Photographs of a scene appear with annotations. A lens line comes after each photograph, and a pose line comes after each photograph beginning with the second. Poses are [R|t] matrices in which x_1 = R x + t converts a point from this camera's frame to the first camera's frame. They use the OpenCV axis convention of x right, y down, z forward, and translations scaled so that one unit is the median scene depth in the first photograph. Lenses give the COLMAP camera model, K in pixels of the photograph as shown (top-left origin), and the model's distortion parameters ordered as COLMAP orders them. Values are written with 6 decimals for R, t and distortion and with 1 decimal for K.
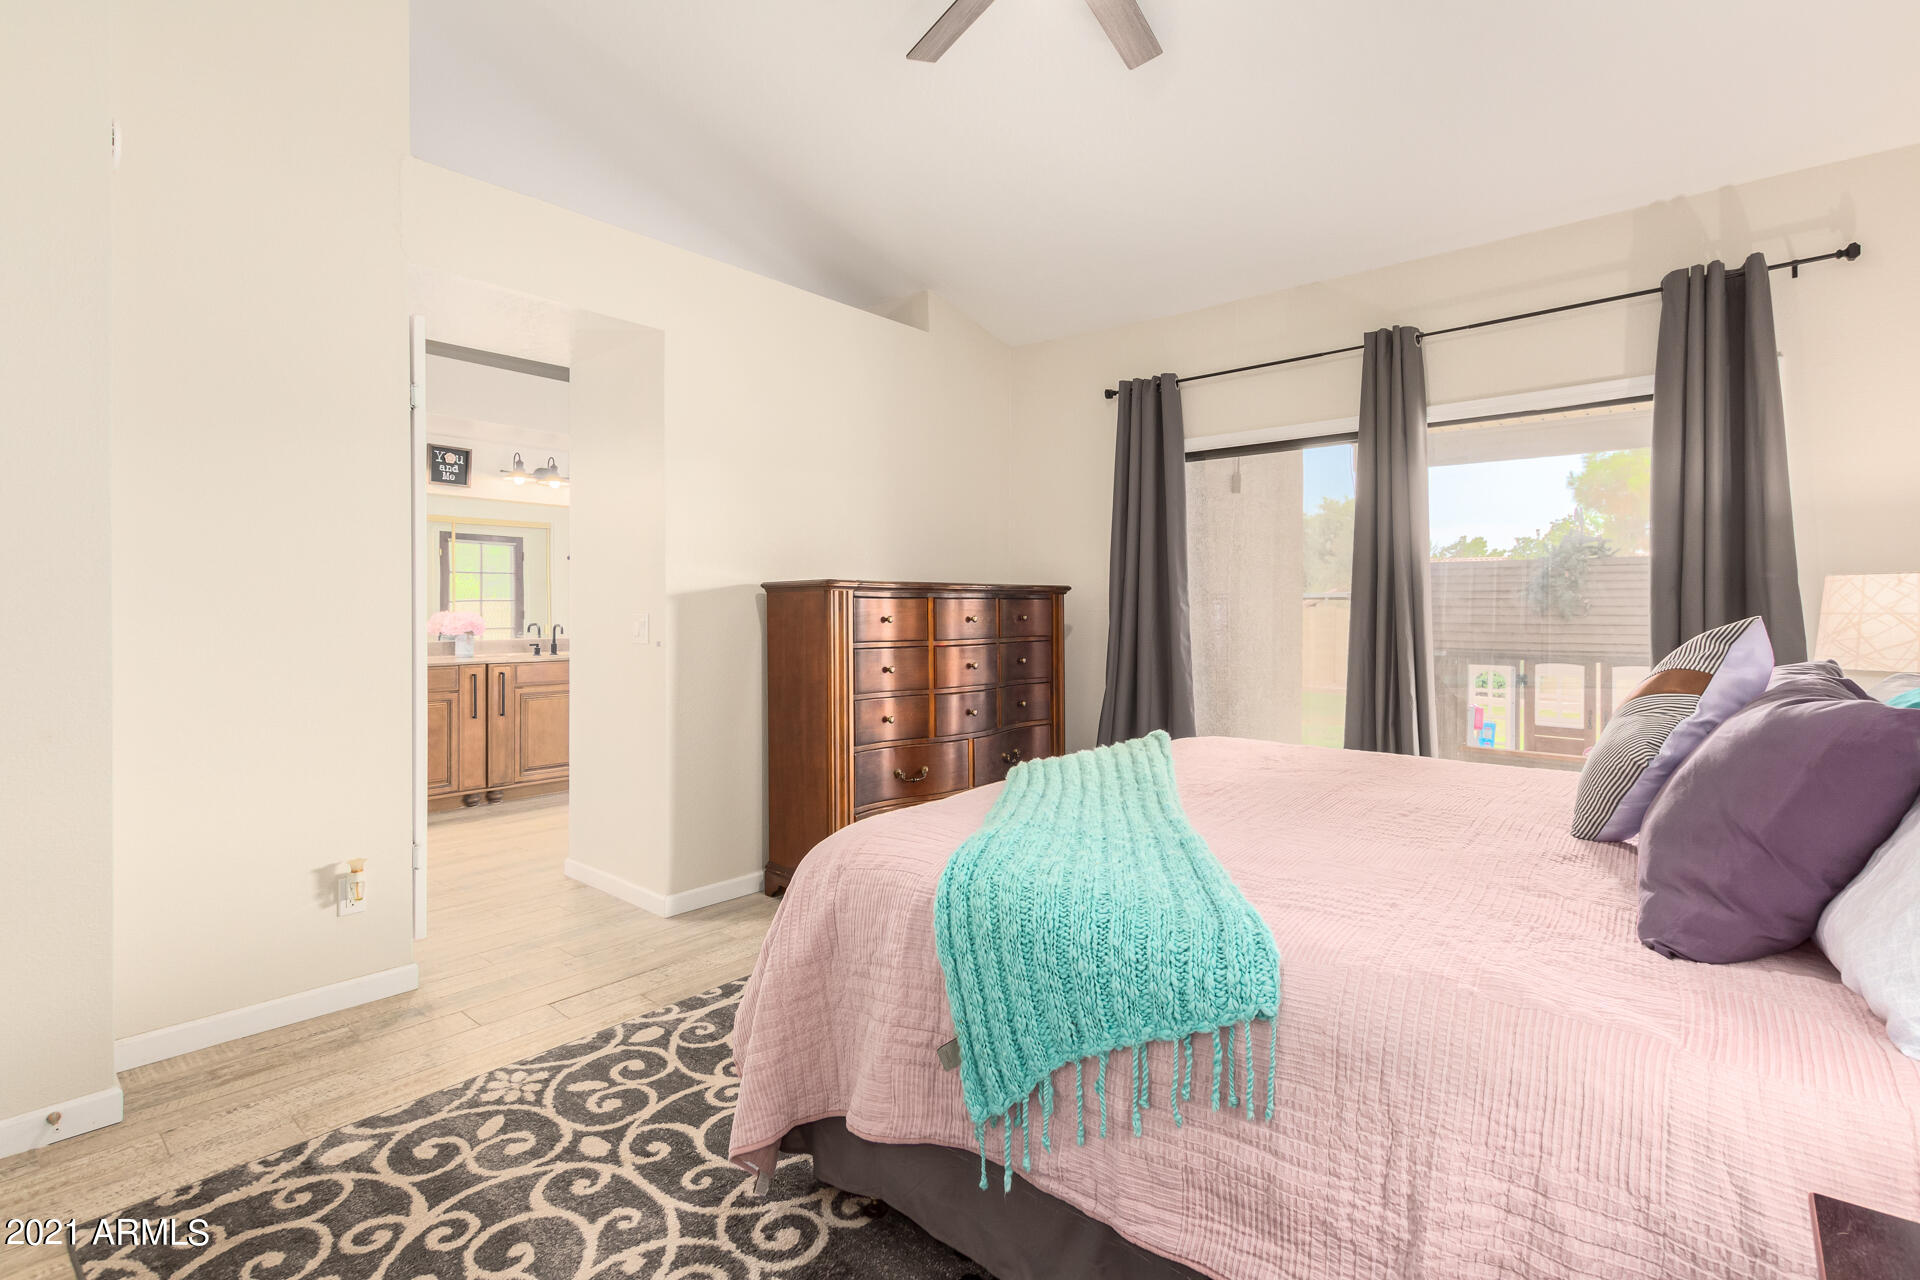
lens RADIAL K [[893.6, 0, 968.2], [0, 893.6, 612.8], [0, 0, 1]] dist [0.000606, -0.000367]
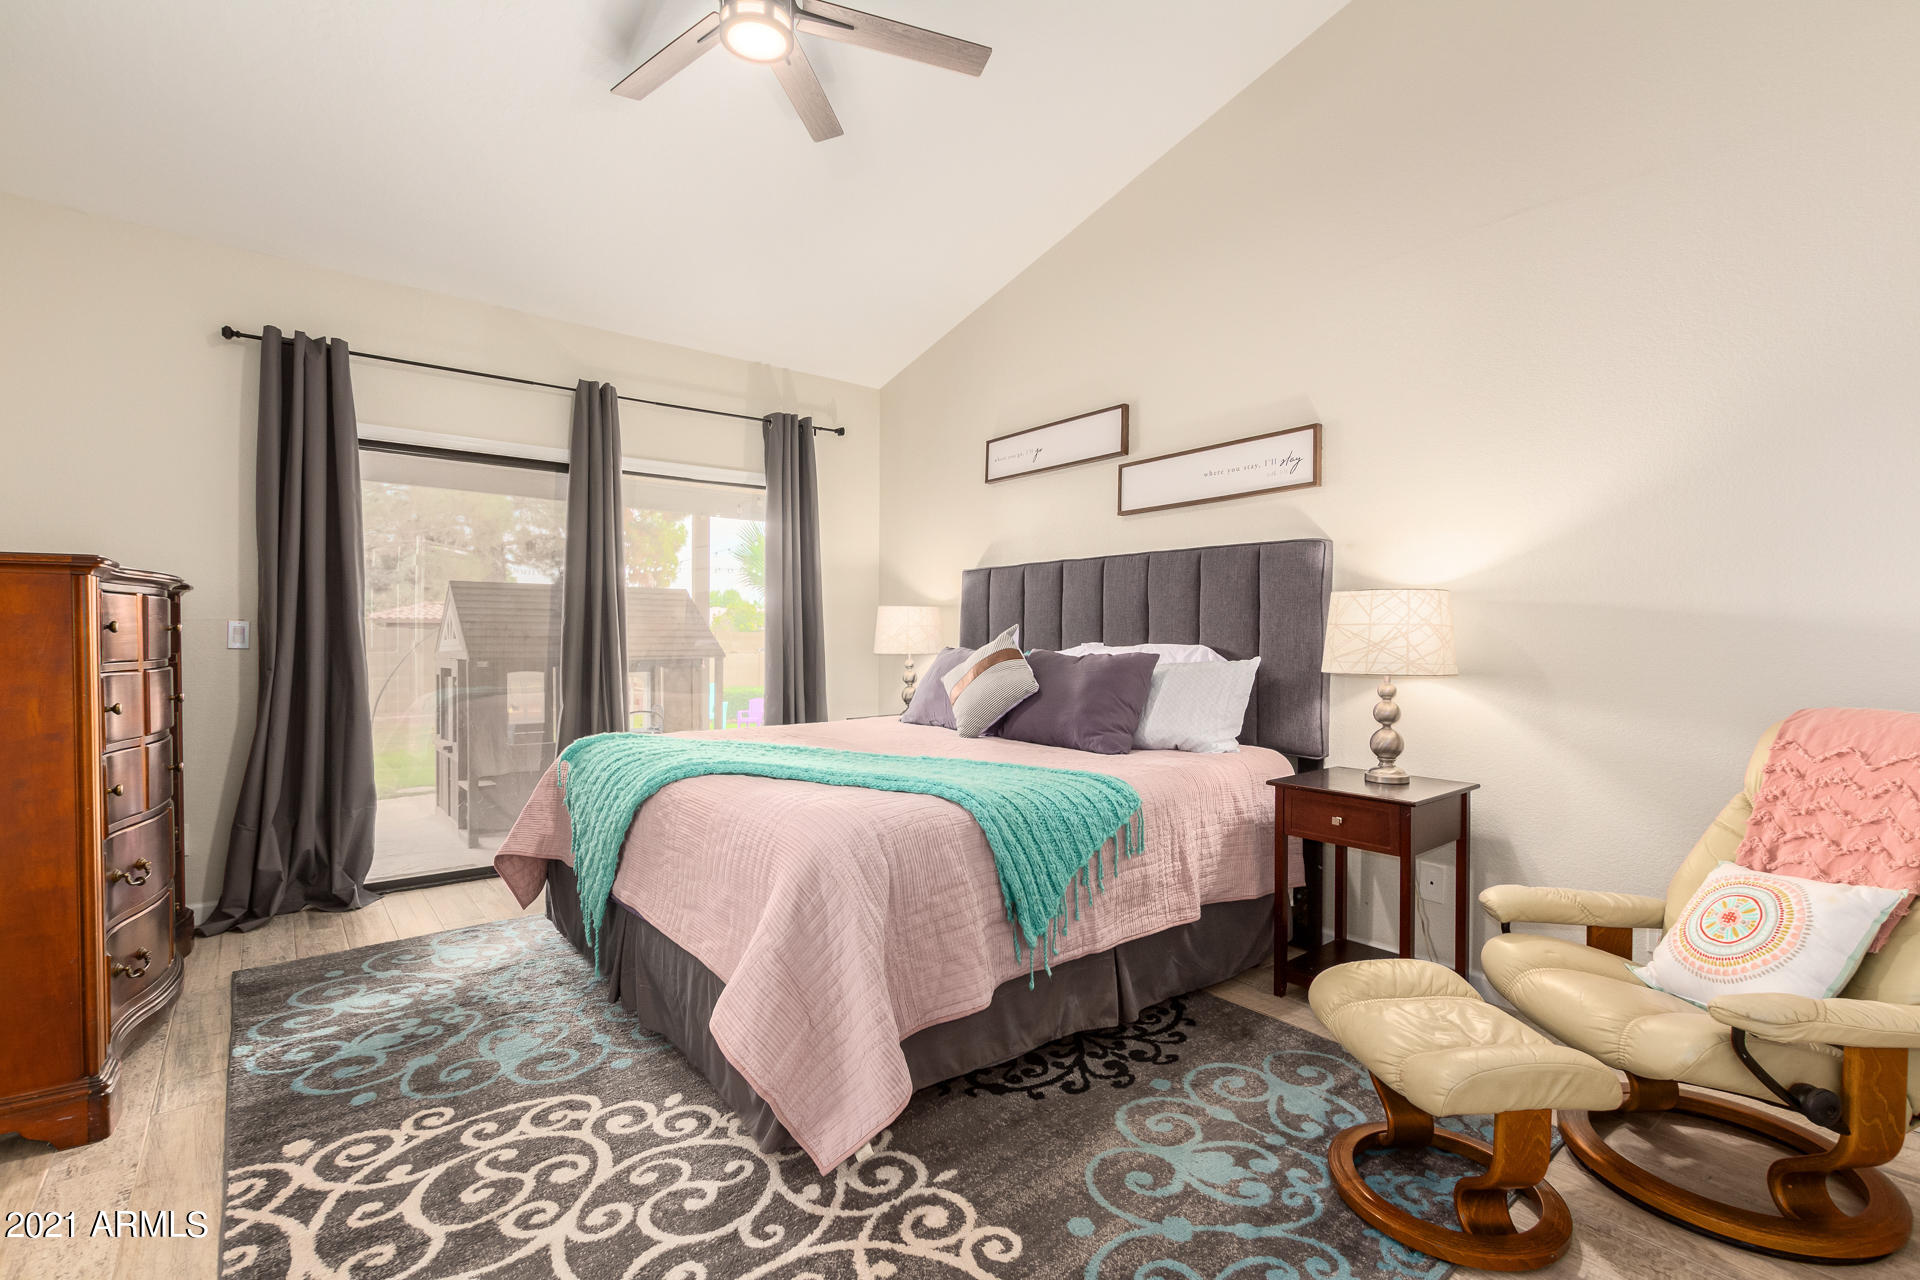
lens RADIAL K [[869.1, 0, 960.0], [0, 869.1, 640.0], [0, 0, 1]] dist [0.002707, 0.000497]
pose [[0.192524, -0.005075, 0.981279, -1.045757], [-0.000175, 0.999986, 0.005206, 0.024444], [-0.981292, -0.001174, 0.192520, 0.591257]]
